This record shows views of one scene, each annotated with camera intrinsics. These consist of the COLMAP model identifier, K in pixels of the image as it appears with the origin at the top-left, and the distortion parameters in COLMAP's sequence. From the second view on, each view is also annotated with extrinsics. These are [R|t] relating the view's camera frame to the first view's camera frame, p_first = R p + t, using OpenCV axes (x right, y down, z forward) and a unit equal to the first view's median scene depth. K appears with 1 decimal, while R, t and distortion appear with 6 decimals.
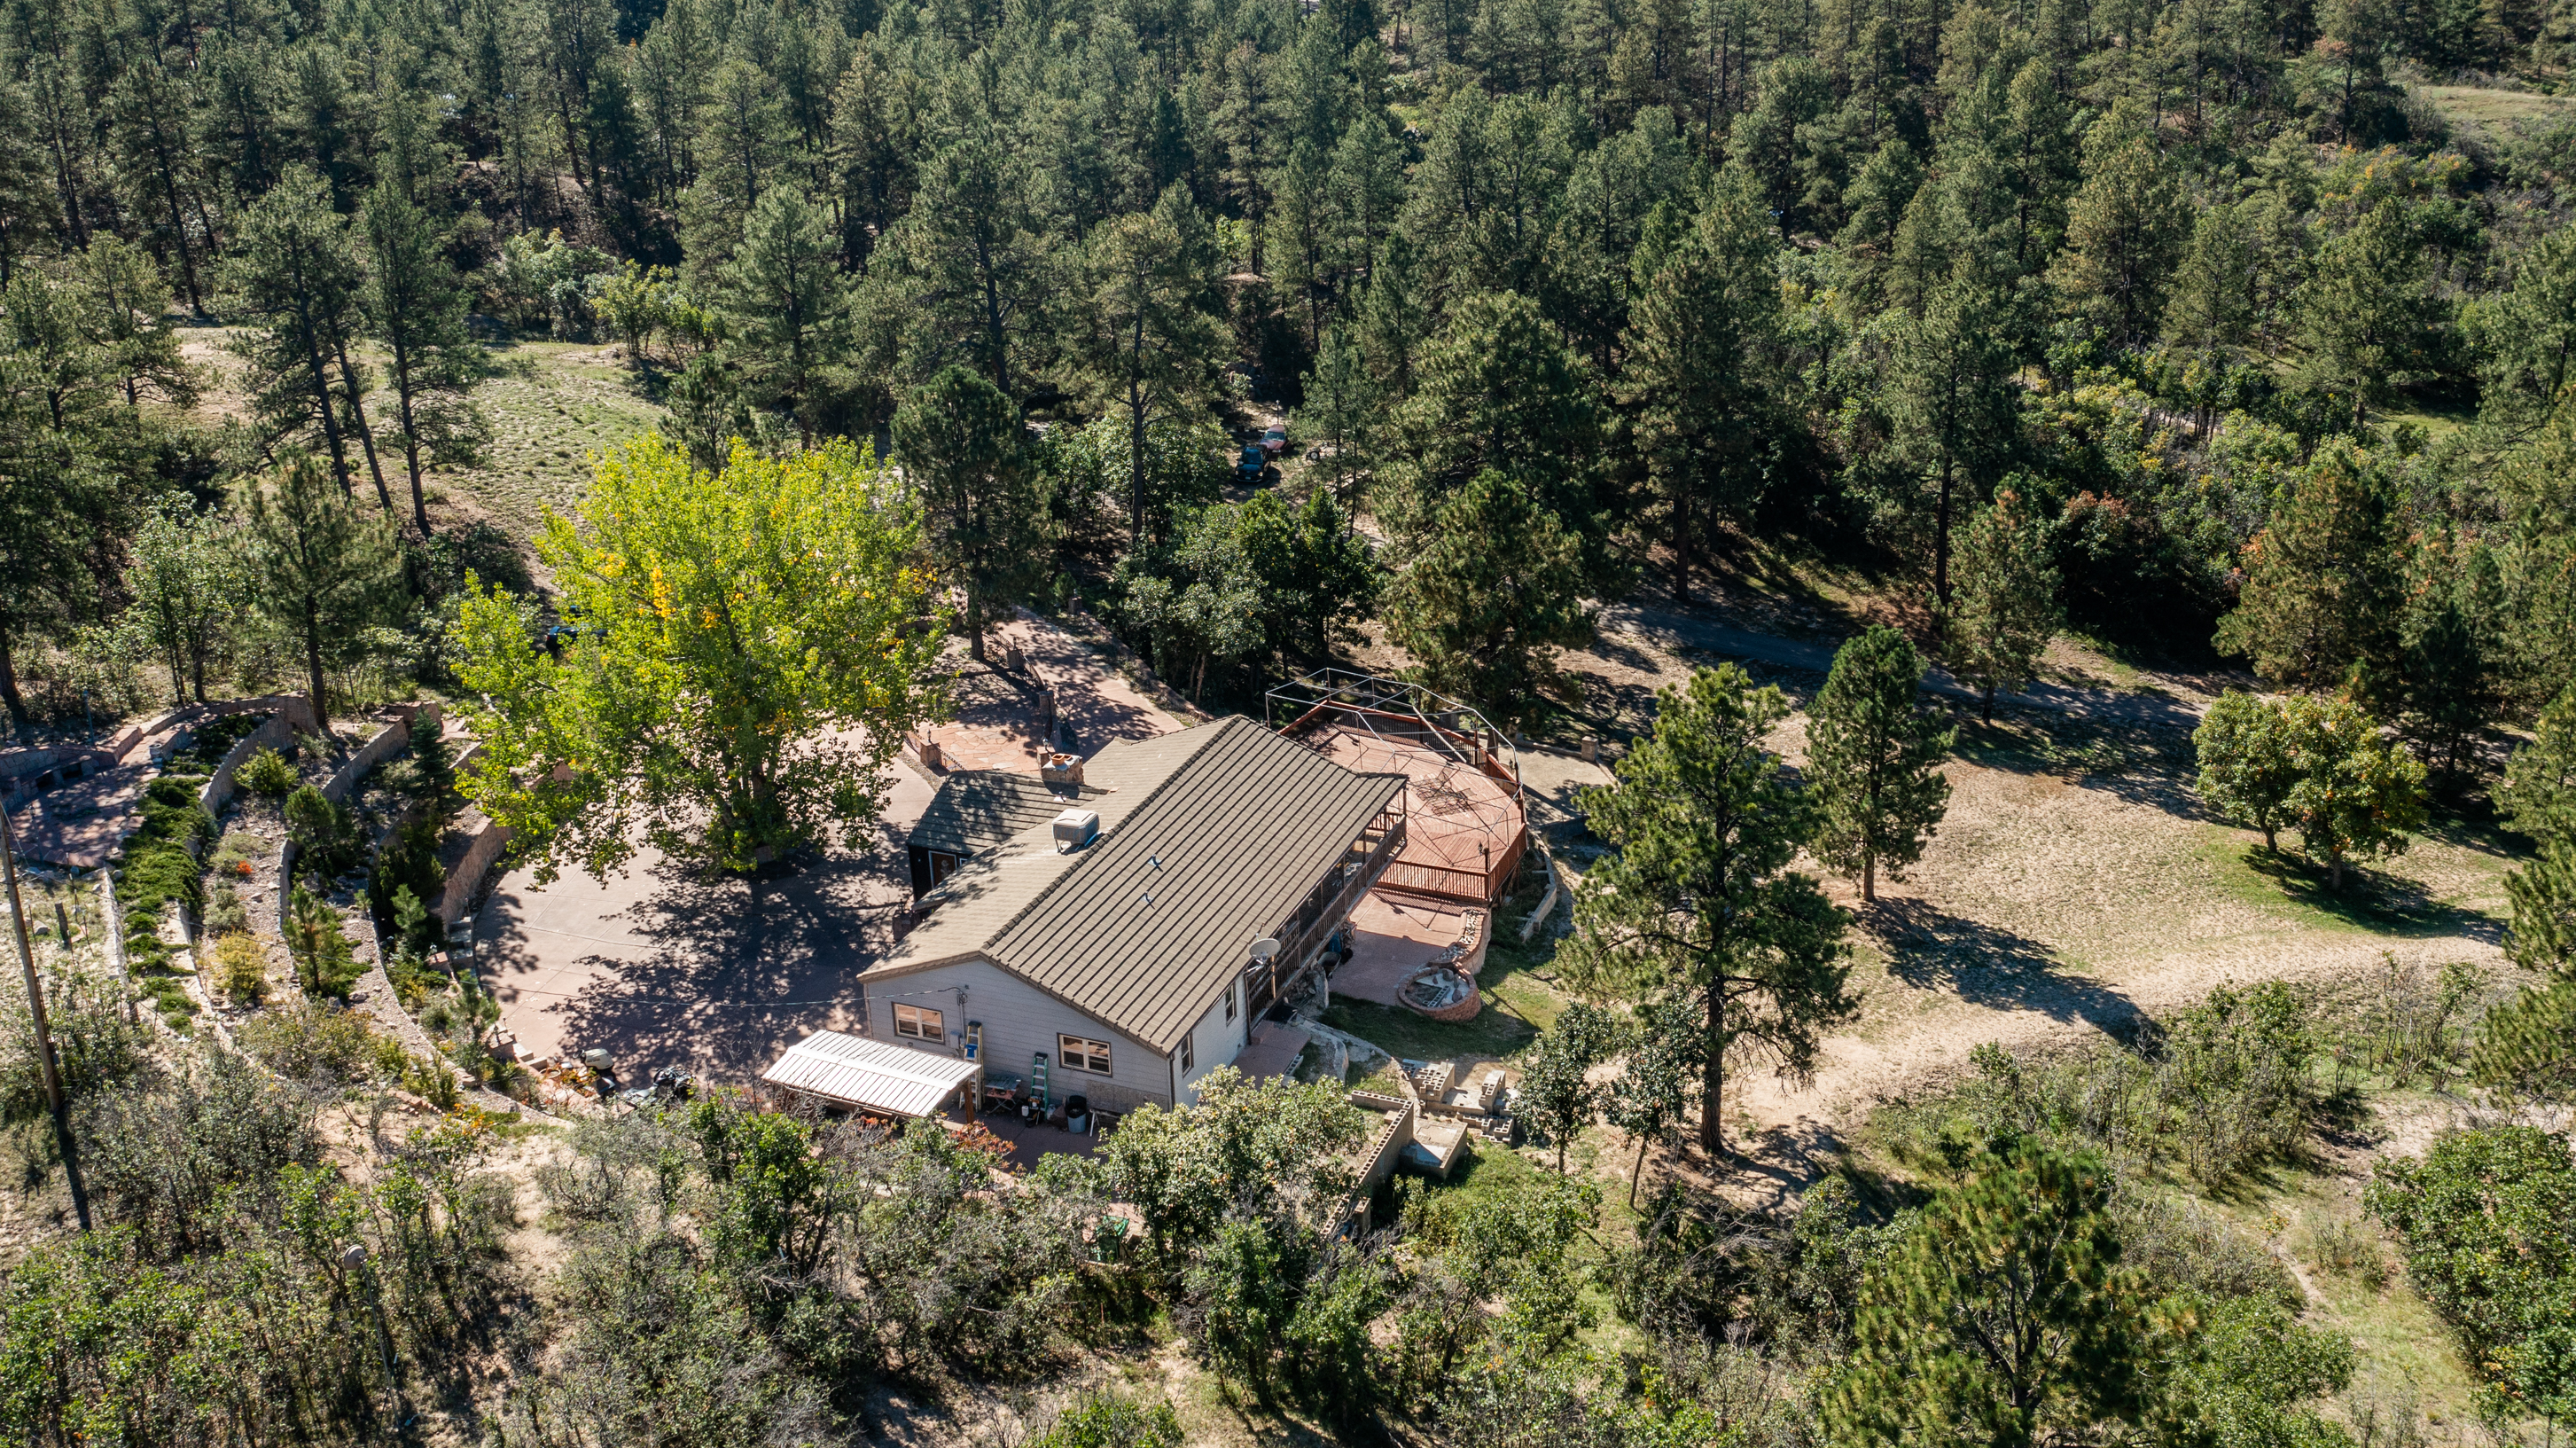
lens RADIAL K [[2238.0, 0, 1291.2], [0, 2238.0, 657.9], [0, 0, 1]] dist [-0.030284, -0.005091]
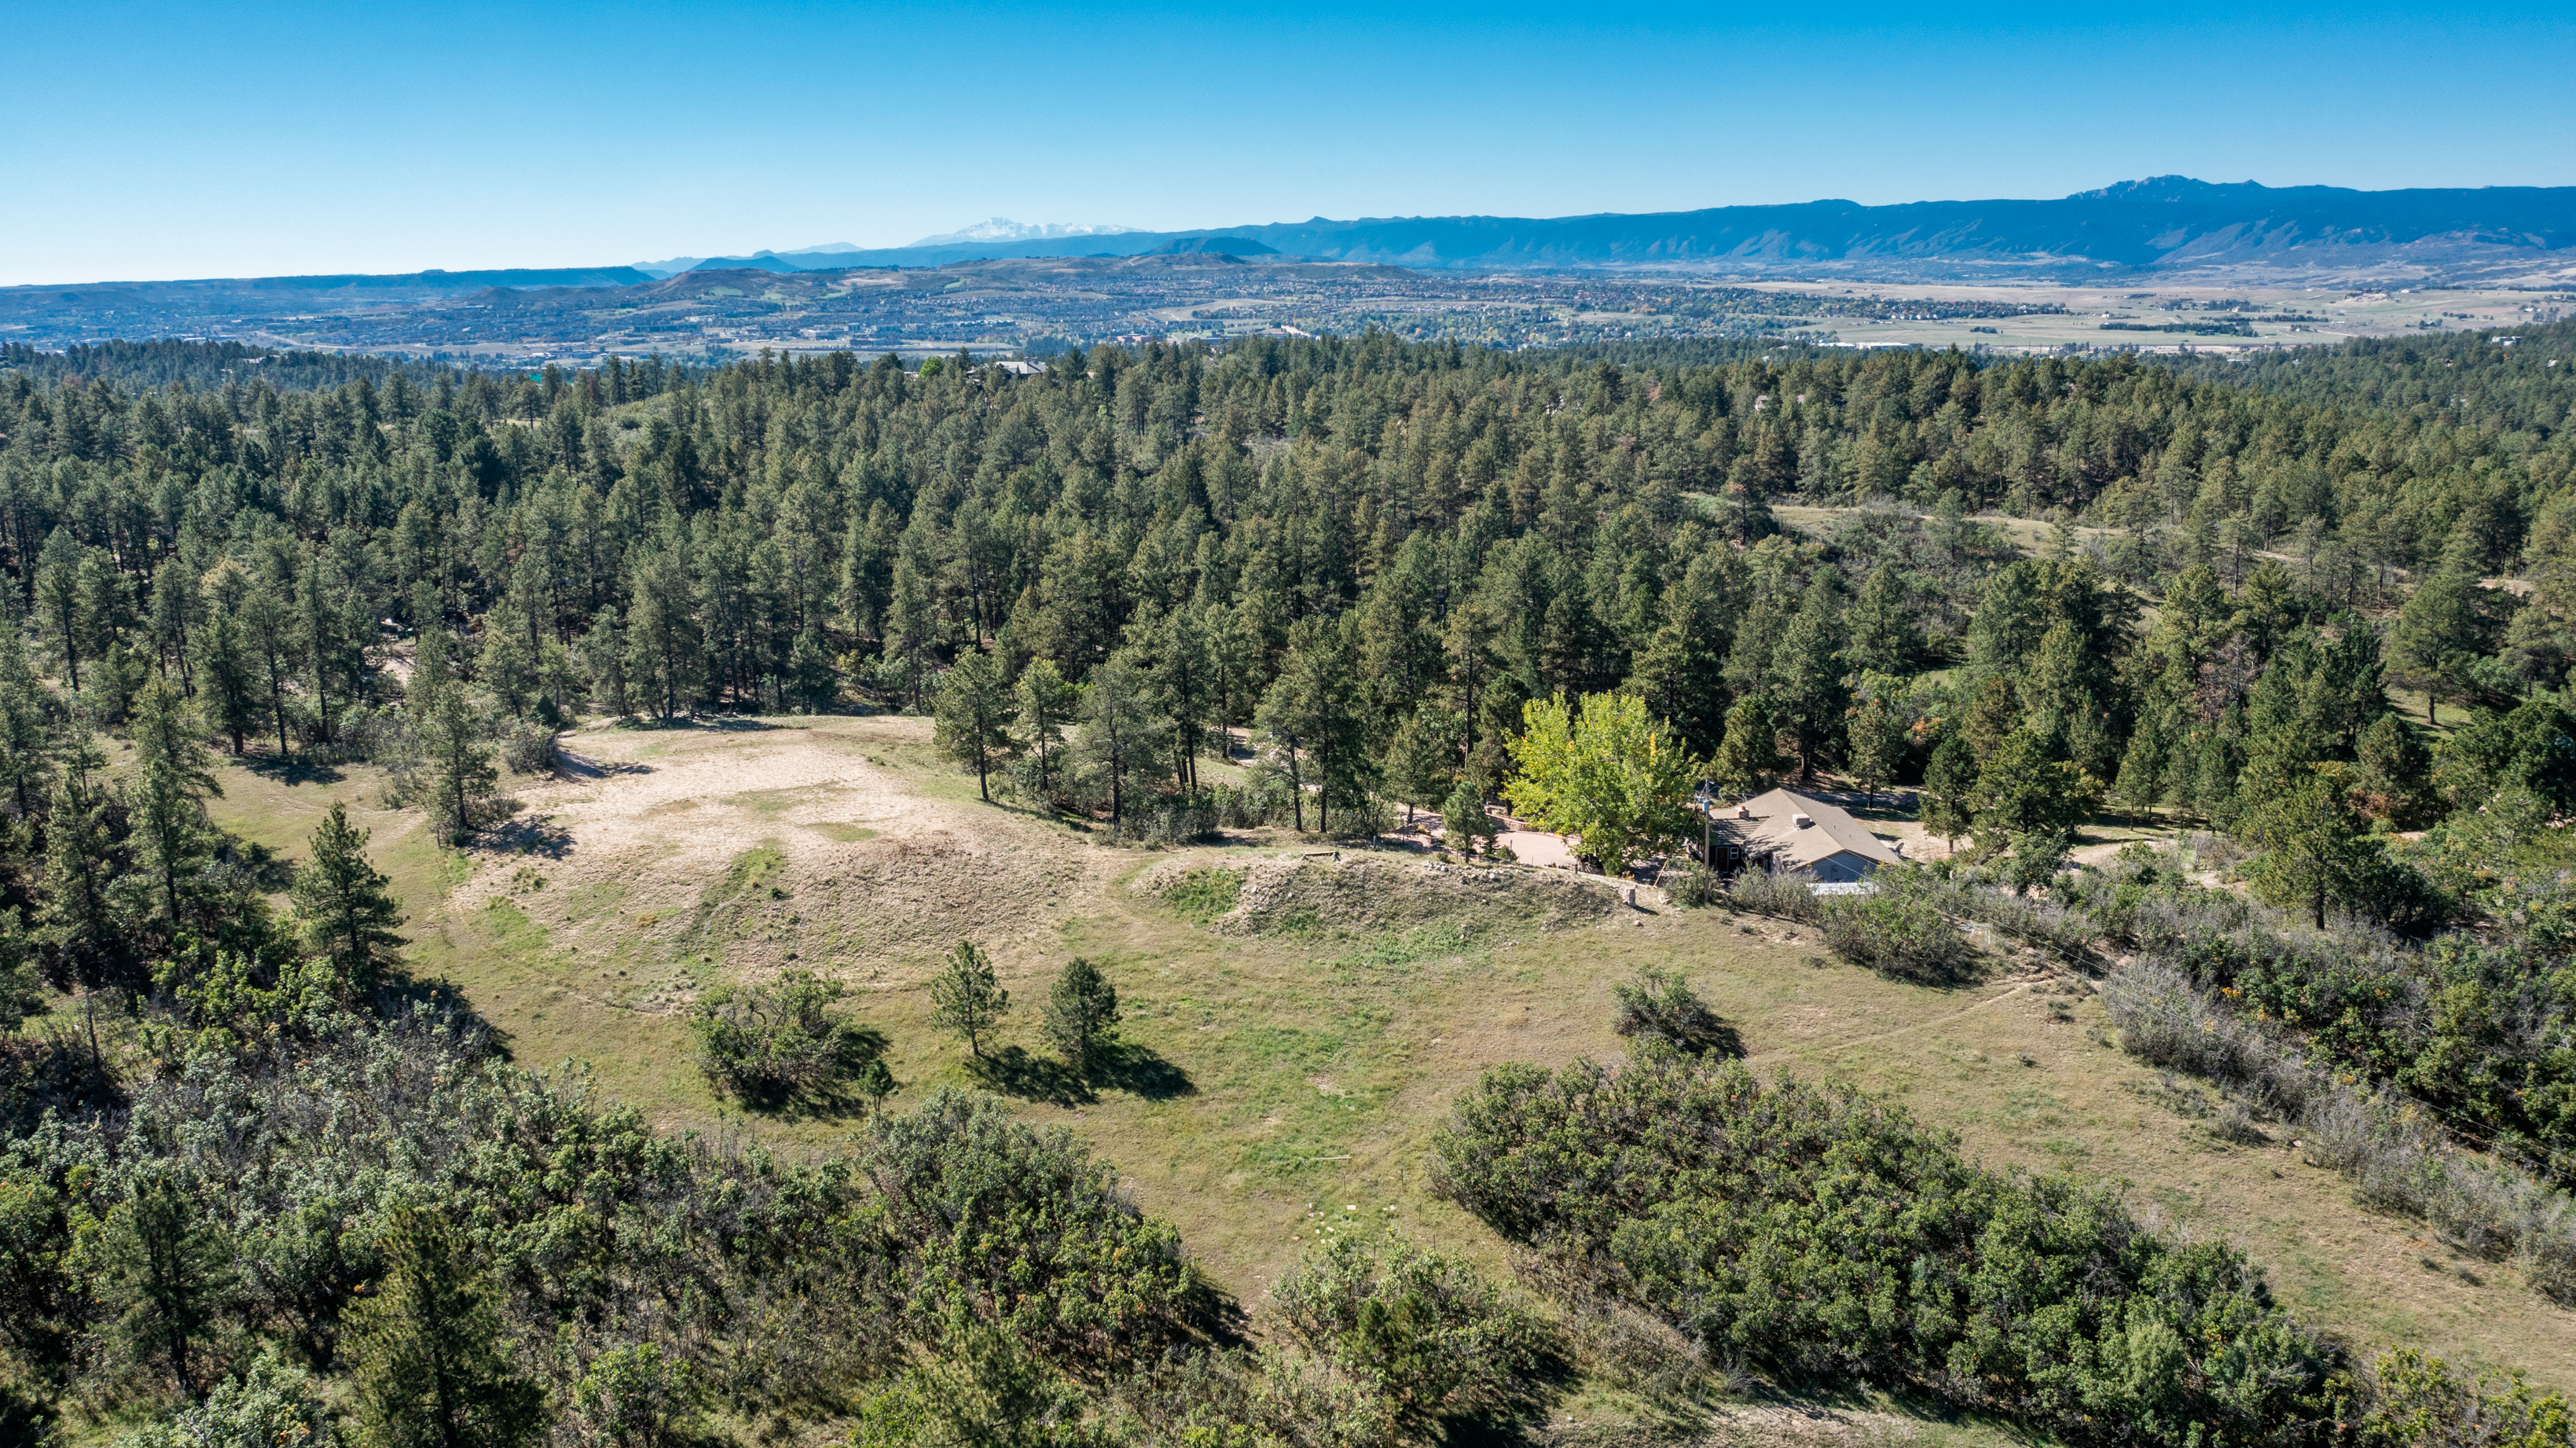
lens RADIAL K [[1977.3, 0, 1282.3], [0, 1977.3, 730.6], [0, 0, 1]] dist [-0.035169, 0.000604]
pose [[0.915669, -0.083242, 0.393218, -1.226802], [0.139307, 0.983406, -0.116218, 0.125245], [-0.377019, 0.161195, 0.912071, -0.691045]]
